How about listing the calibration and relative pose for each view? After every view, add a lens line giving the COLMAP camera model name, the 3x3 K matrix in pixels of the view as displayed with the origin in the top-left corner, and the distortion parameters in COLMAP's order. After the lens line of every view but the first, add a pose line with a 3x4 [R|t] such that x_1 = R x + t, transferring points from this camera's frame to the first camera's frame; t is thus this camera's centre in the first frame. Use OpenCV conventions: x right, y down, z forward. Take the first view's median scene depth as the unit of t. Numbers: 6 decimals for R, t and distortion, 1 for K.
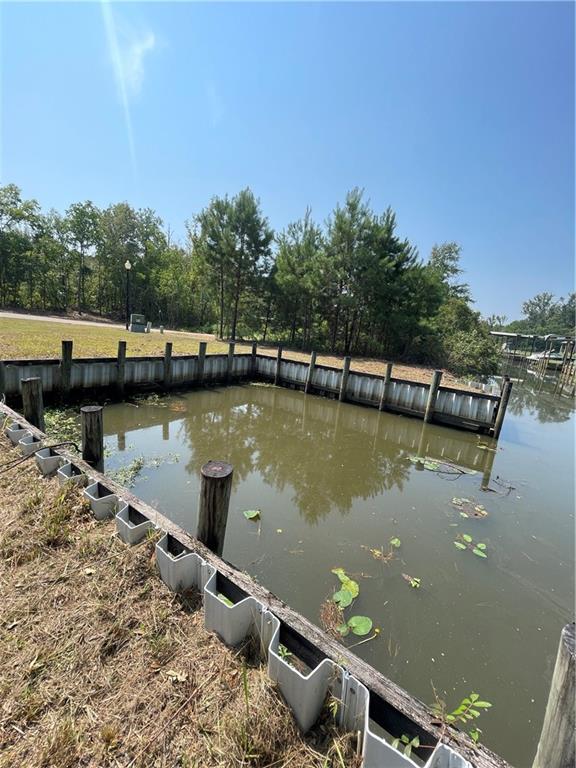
lens RADIAL K [[309.4, 0, 286.0], [0, 309.4, 383.4], [0, 0, 1]] dist [0.004399, -0.000806]
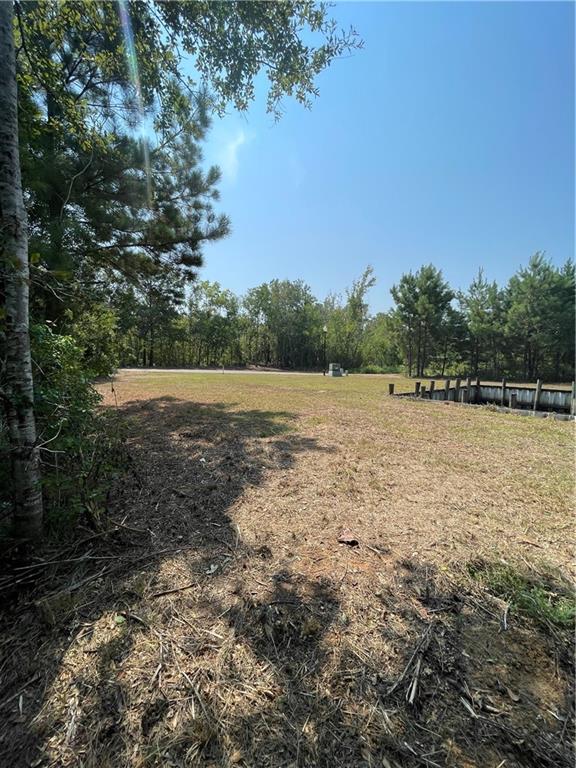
lens RADIAL K [[309.4, 0, 287.6], [0, 309.4, 383.0], [0, 0, 1]] dist [0.004399, -0.000806]
pose [[0.951084, -0.071666, -0.300506, -0.343286], [0.034466, 0.991263, -0.127316, 0.030735], [0.307005, 0.110731, 0.945244, -0.399597]]
